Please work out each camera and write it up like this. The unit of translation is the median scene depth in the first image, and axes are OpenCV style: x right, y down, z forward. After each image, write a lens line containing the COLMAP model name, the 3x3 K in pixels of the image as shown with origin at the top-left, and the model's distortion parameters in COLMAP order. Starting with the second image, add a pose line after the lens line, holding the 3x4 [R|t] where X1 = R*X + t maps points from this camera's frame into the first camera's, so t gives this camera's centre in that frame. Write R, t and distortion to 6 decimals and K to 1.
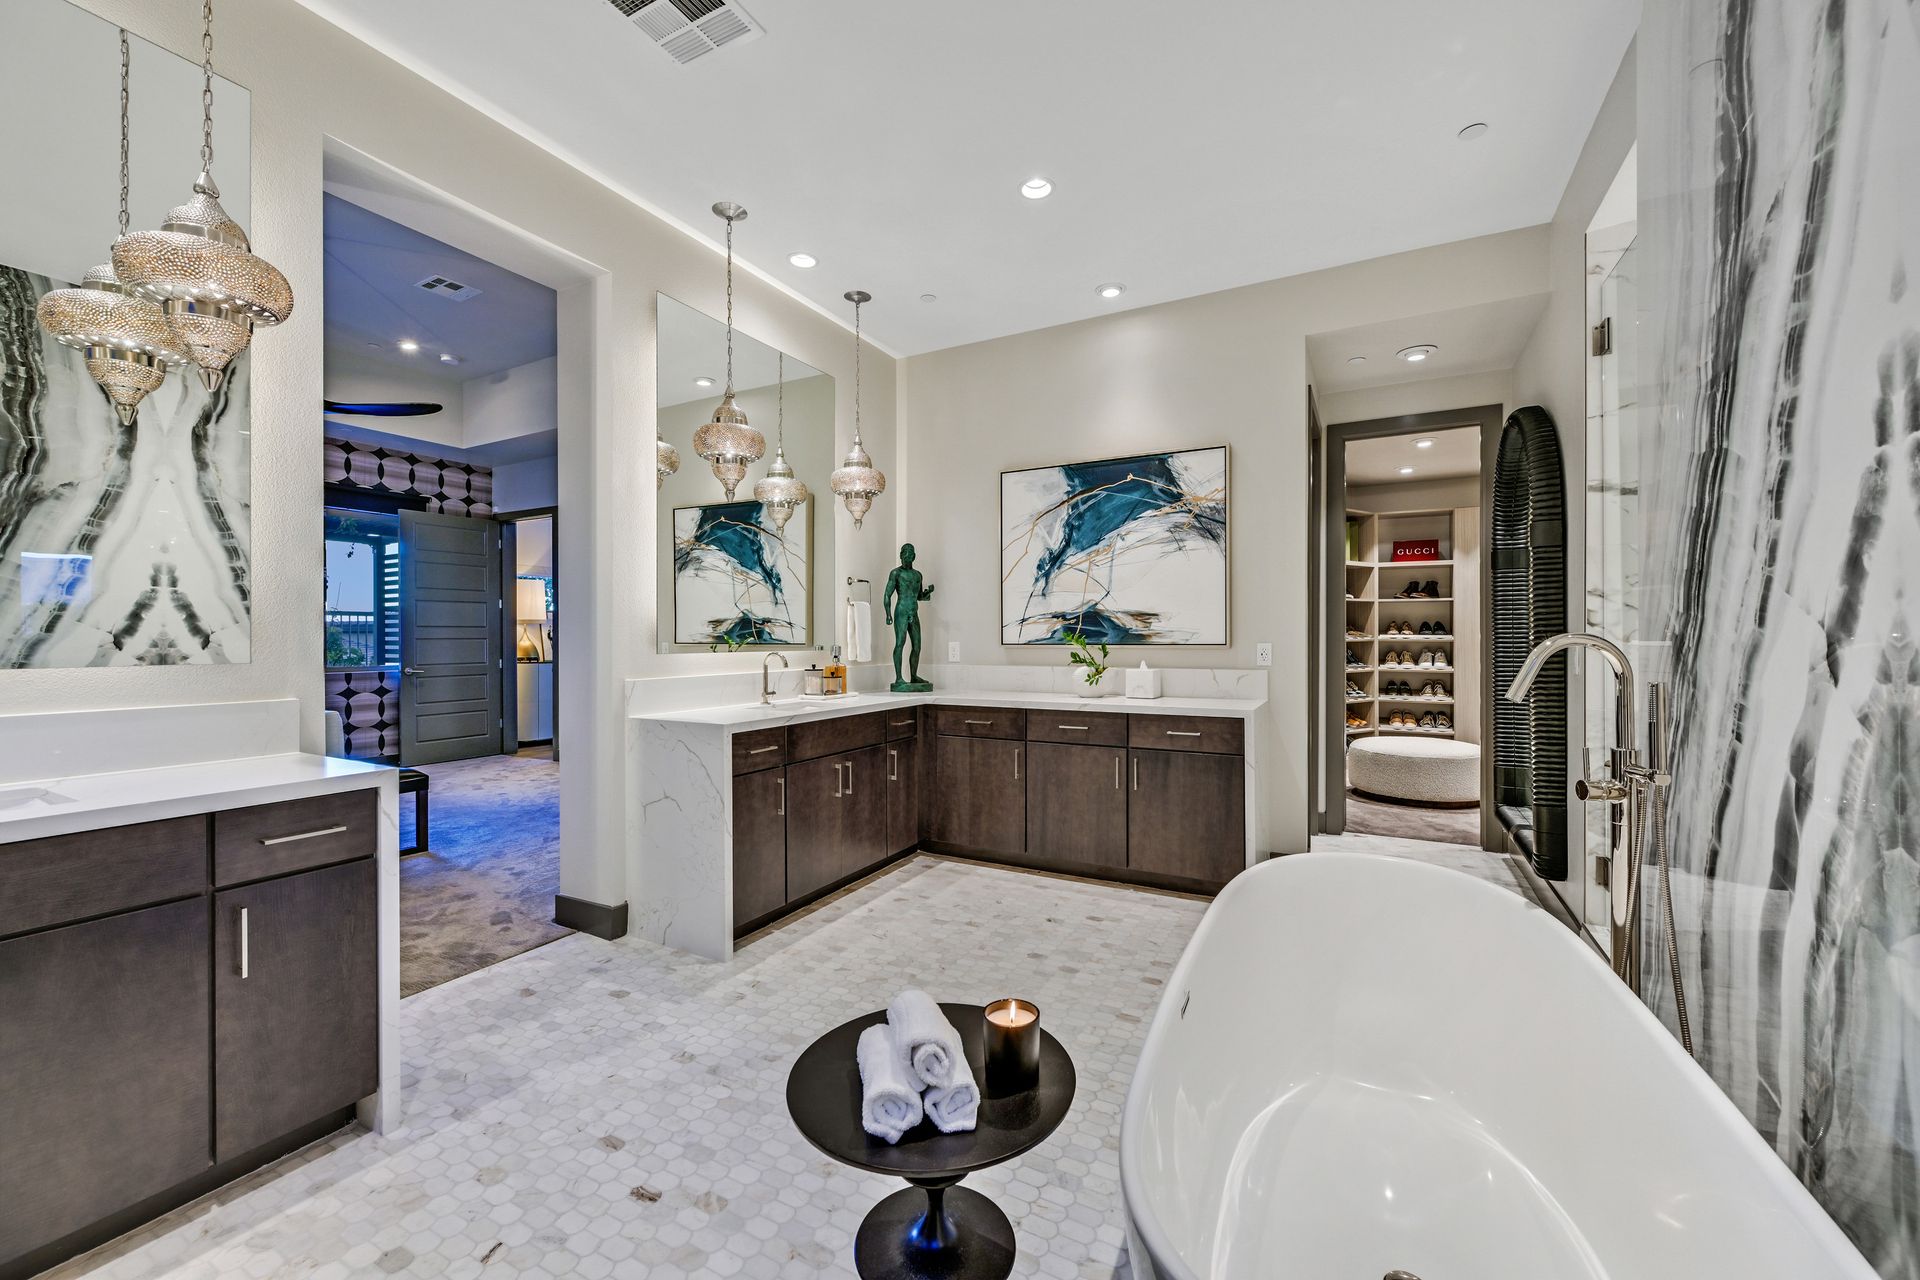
lens RADIAL K [[744.5, 0, 956.0], [0, 744.5, 639.7], [0, 0, 1]] dist [0.000155, -0.000004]
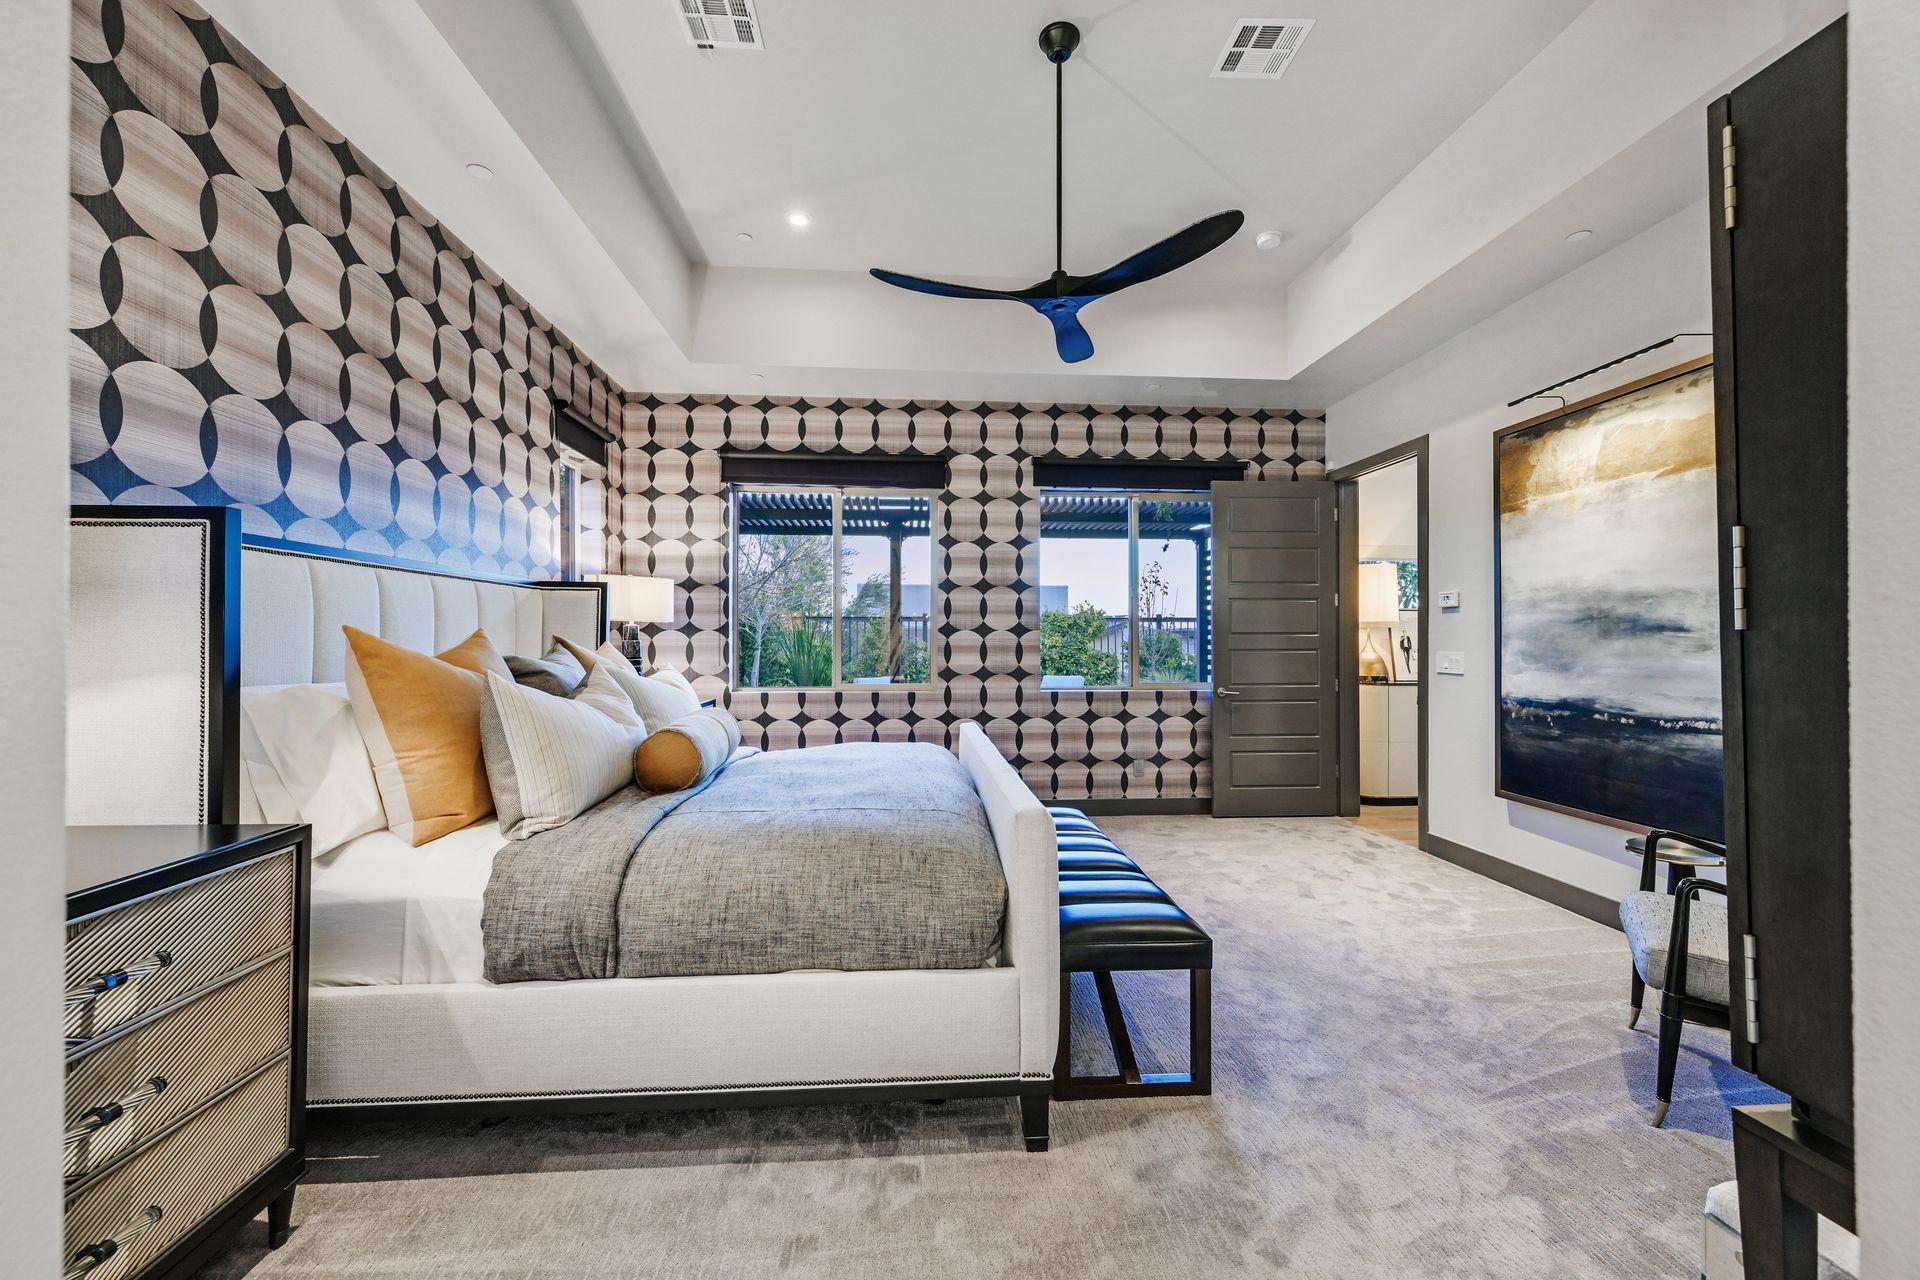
lens RADIAL K [[744.5, 0, 956.0], [0, 744.5, 639.7], [0, 0, 1]] dist [0.000155, -0.000004]
pose [[0.530356, -0.004072, -0.847765, -0.212926], [-0.004143, 0.999964, -0.007395, -0.003753], [0.847765, 0.007434, 0.530320, 0.332058]]
